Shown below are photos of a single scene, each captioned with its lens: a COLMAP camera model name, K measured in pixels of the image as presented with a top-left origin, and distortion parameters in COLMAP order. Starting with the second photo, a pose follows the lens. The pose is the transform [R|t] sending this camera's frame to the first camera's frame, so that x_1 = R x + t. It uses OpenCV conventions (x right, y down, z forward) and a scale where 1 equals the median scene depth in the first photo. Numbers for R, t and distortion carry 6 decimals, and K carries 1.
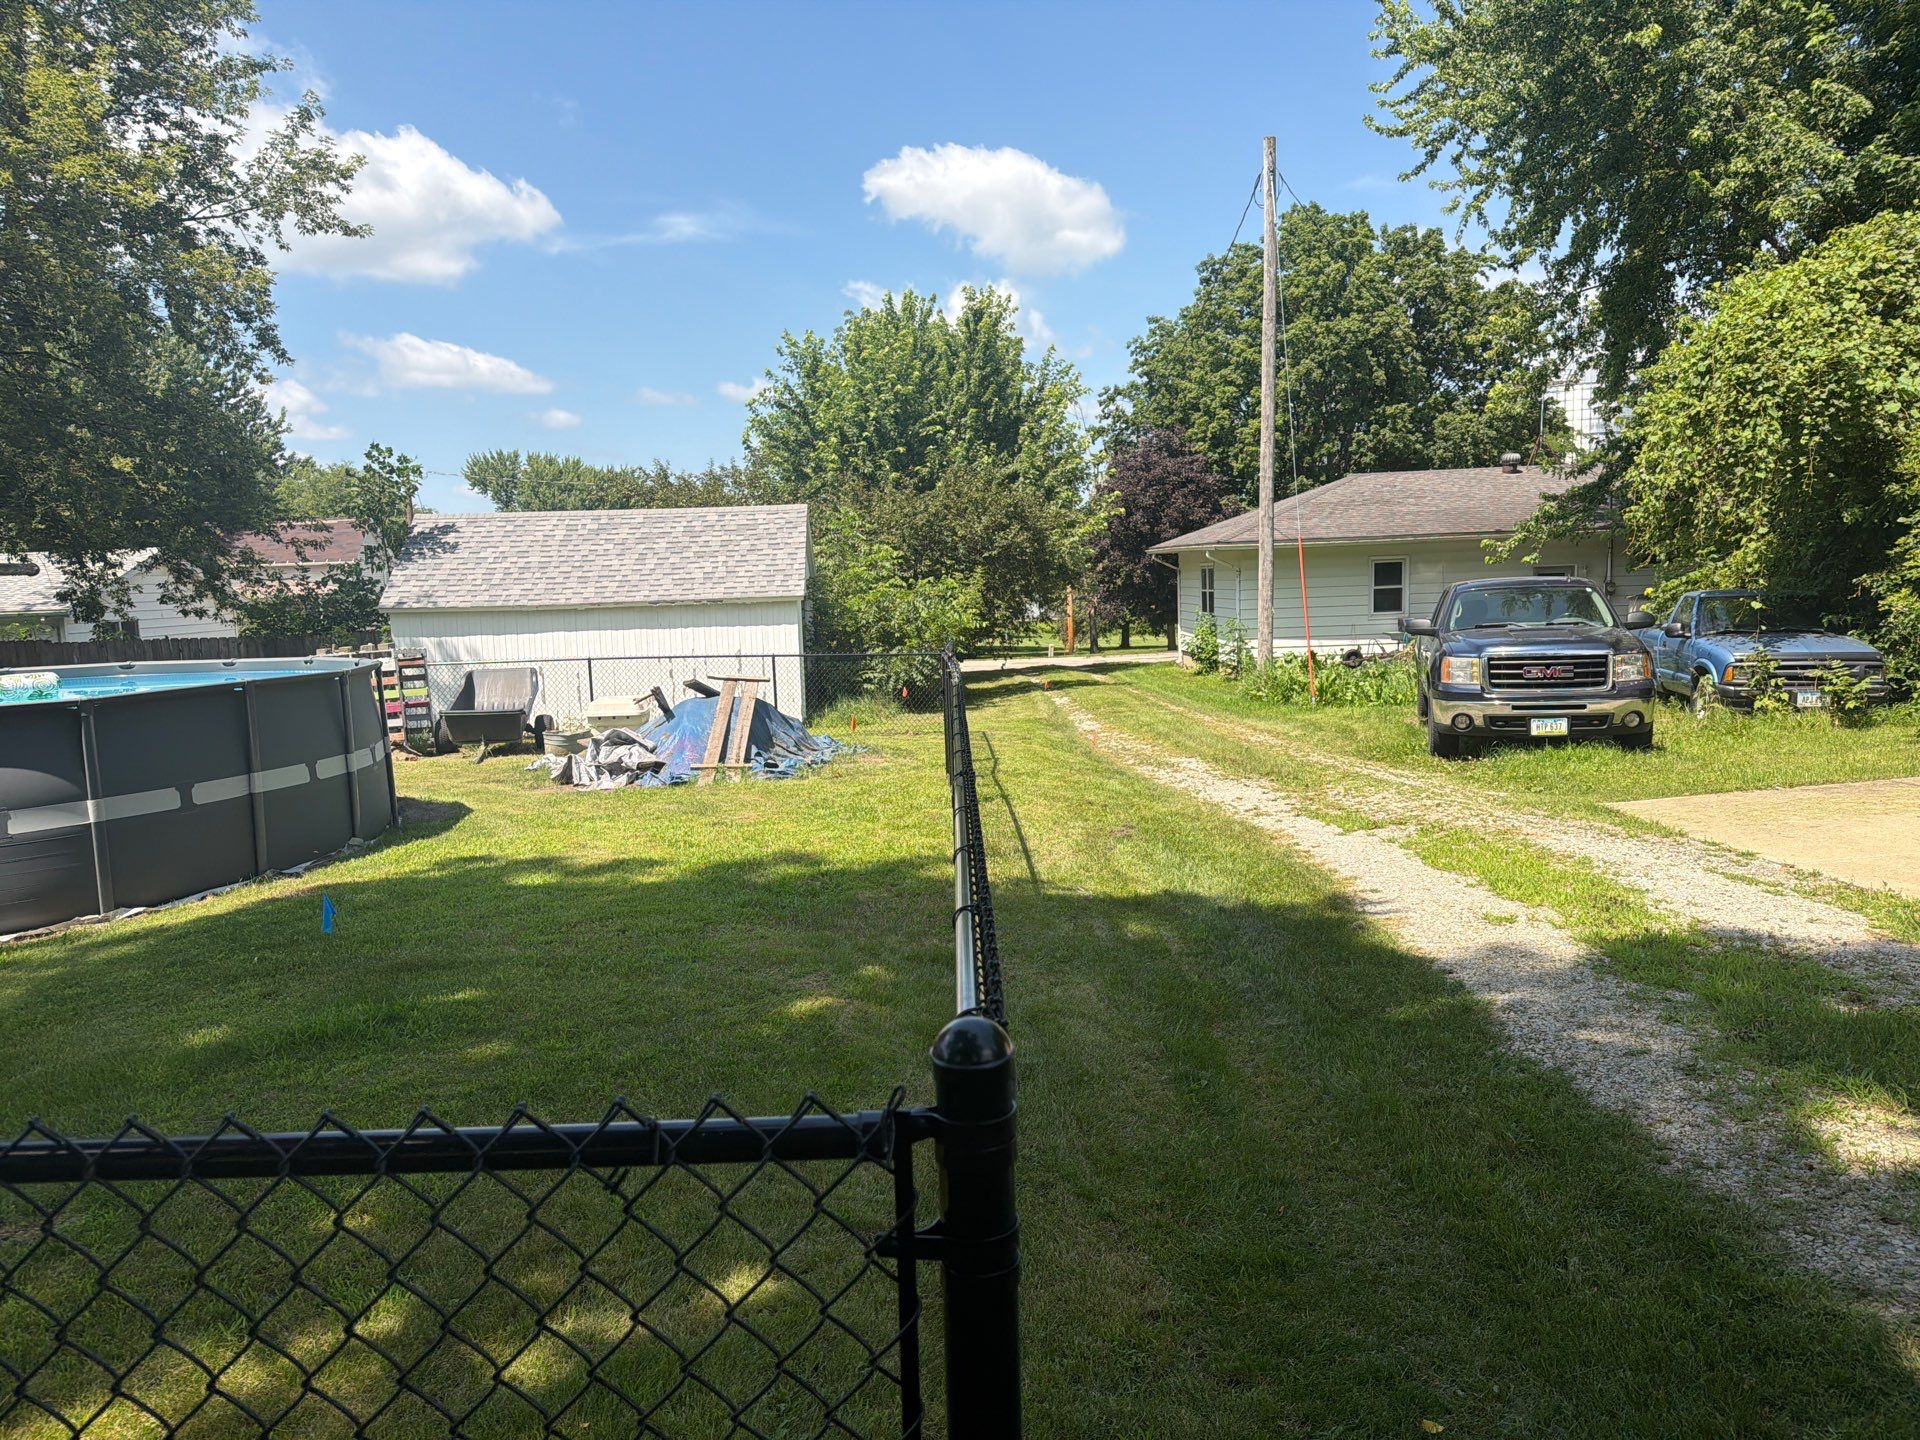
lens RADIAL K [[1341.6, 0, 949.1], [0, 1341.6, 738.7], [0, 0, 1]] dist [0.047350, -0.058666]
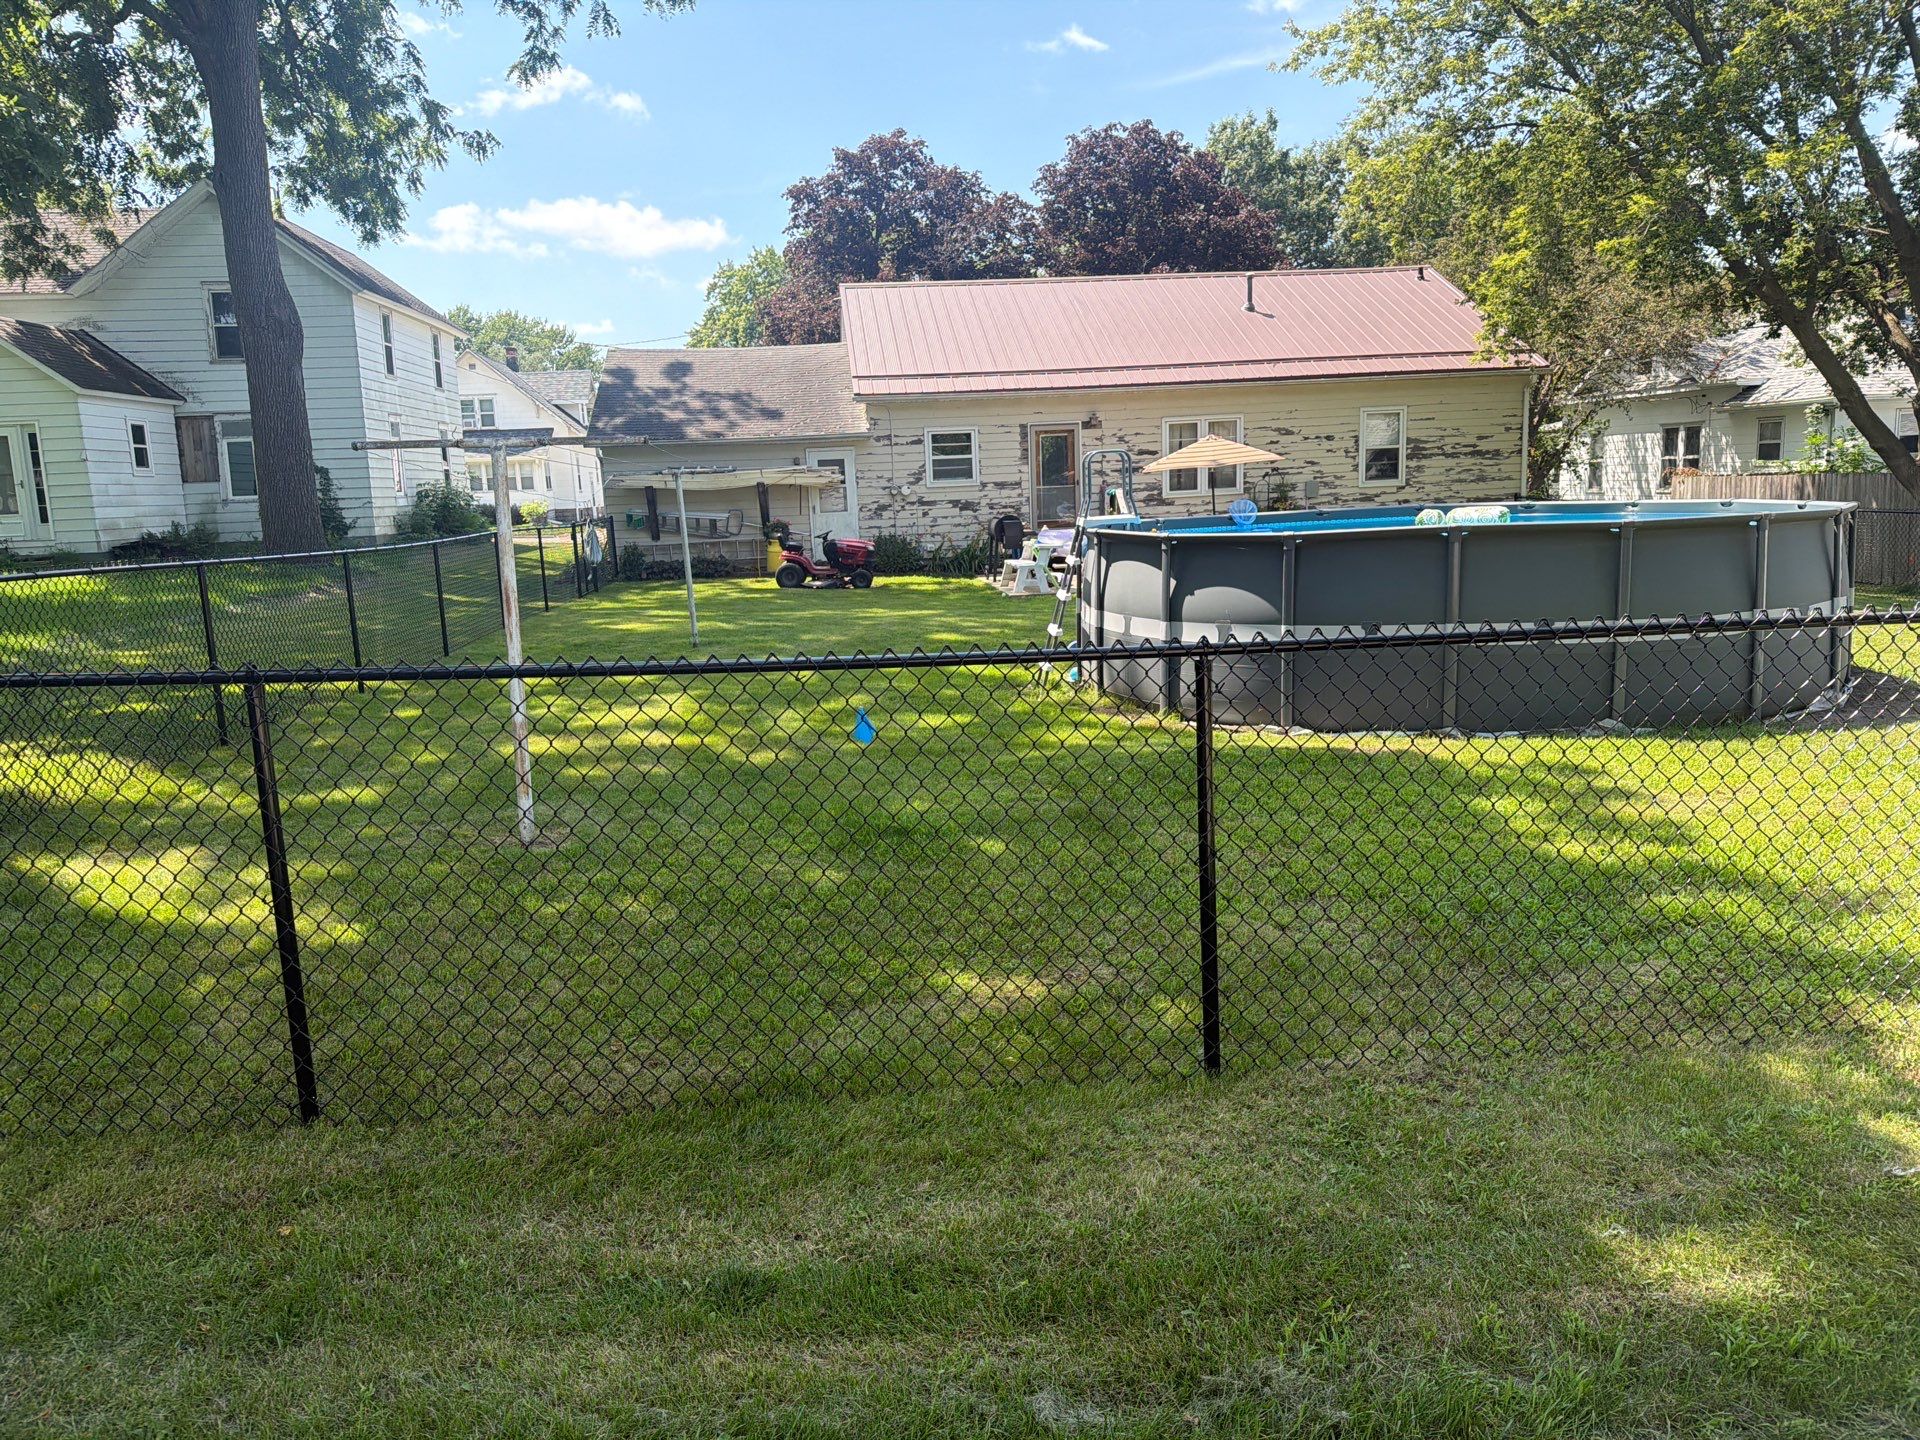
lens RADIAL K [[1341.6, 0, 952.0], [0, 1341.6, 711.6], [0, 0, 1]] dist [0.047350, -0.058666]
pose [[0.070182, 0.196024, -0.978084, 0.157515], [-0.081928, 0.978322, 0.190193, -0.025306], [0.994164, 0.066784, 0.084720, 0.226922]]
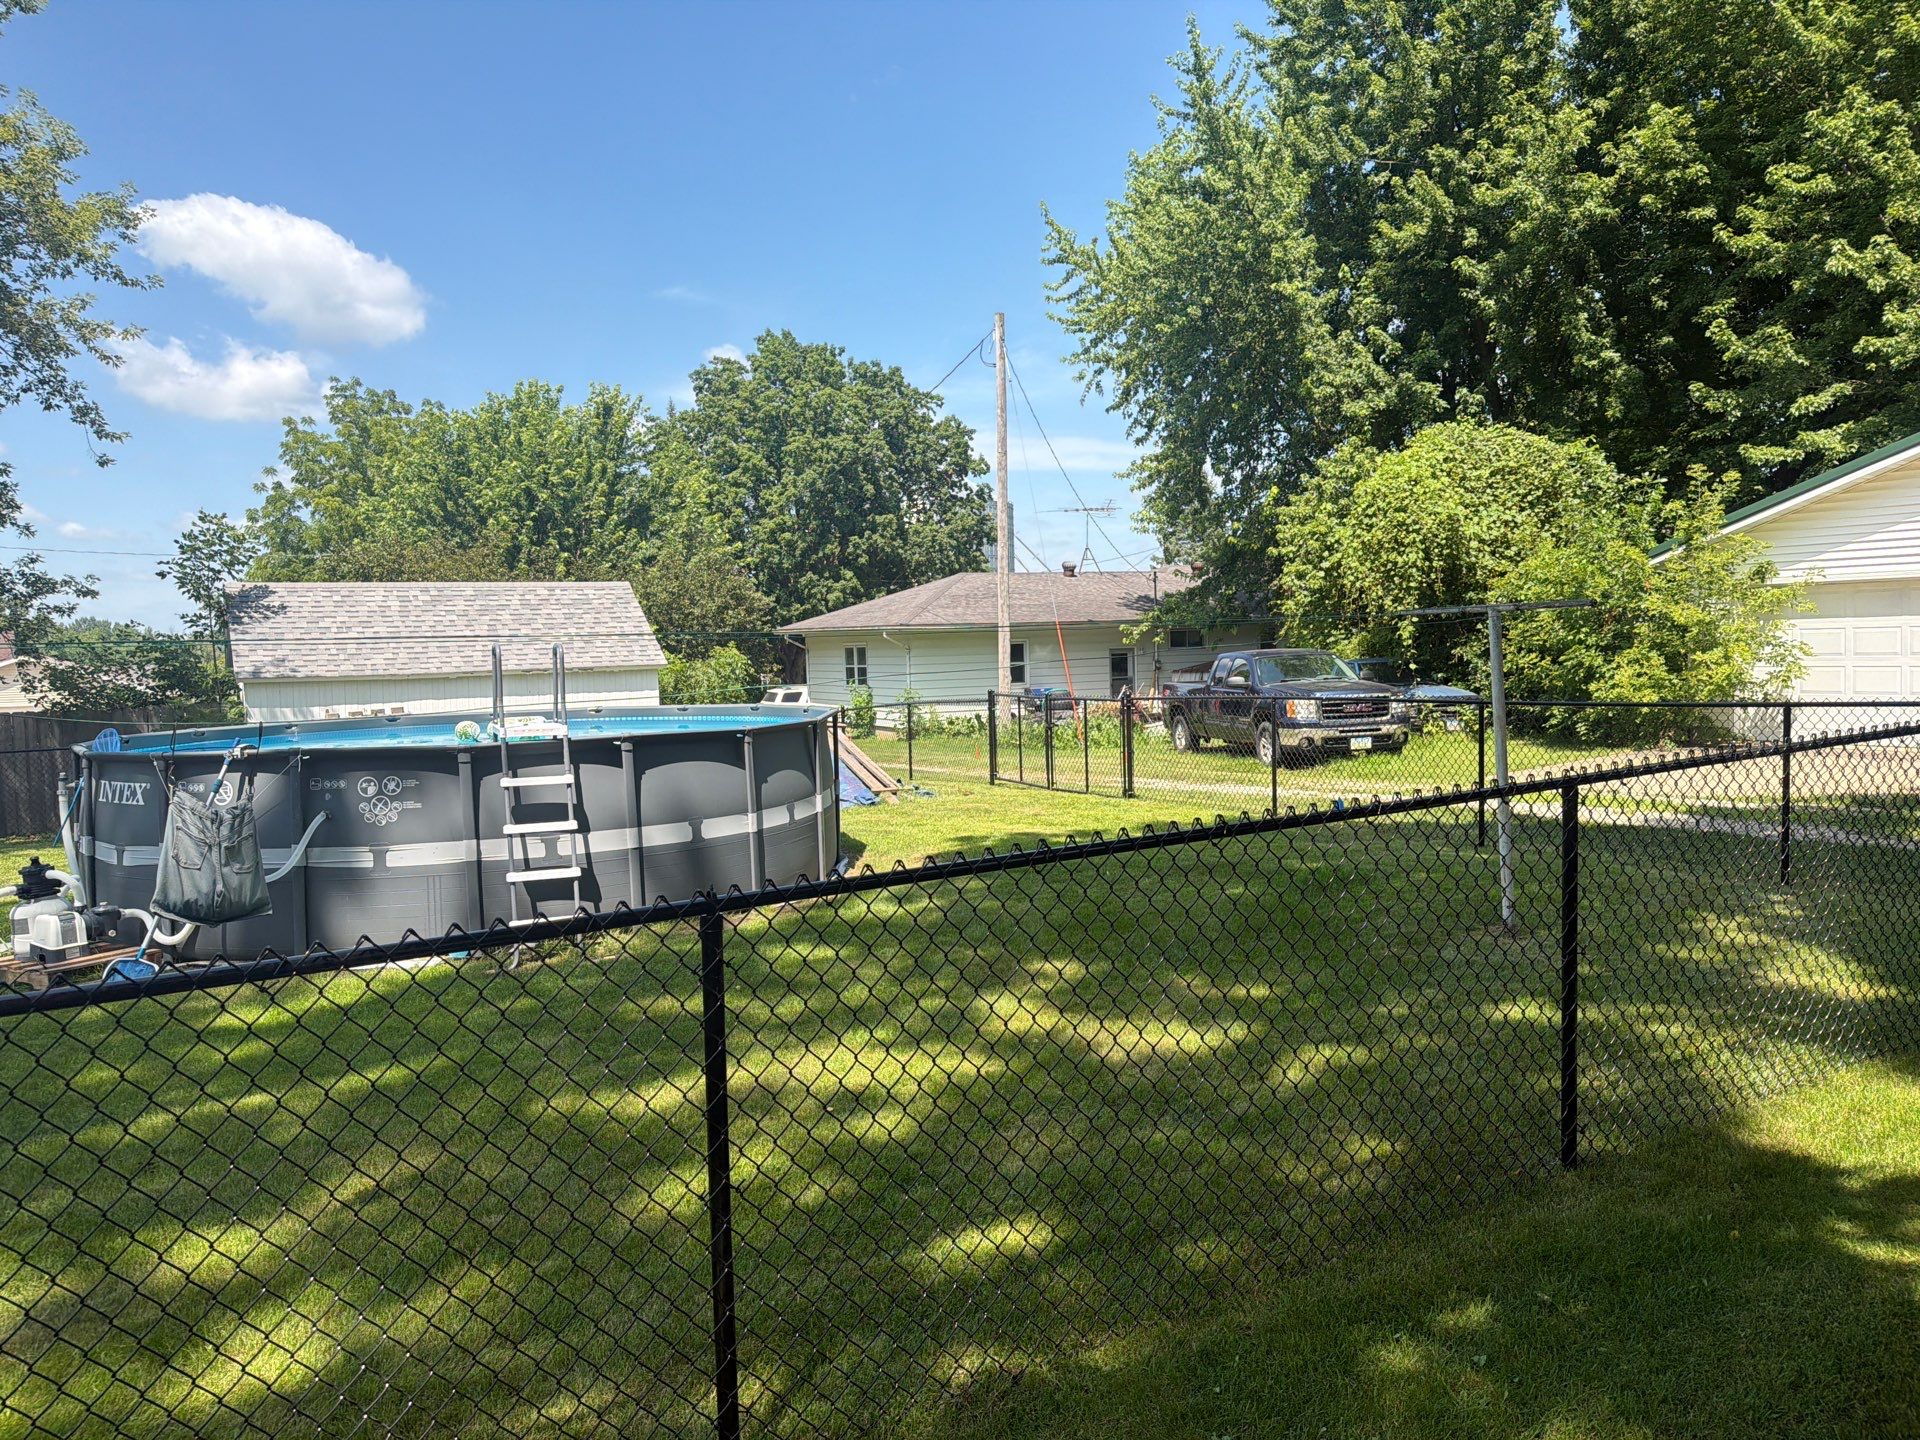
lens RADIAL K [[1341.6, 0, 953.3], [0, 1341.6, 728.6], [0, 0, 1]] dist [0.047350, -0.058666]
pose [[0.882190, -0.021749, 0.470391, -0.372575], [0.056837, 0.996548, -0.060519, 0.022283], [-0.467451, 0.080125, 0.880380, -0.066583]]
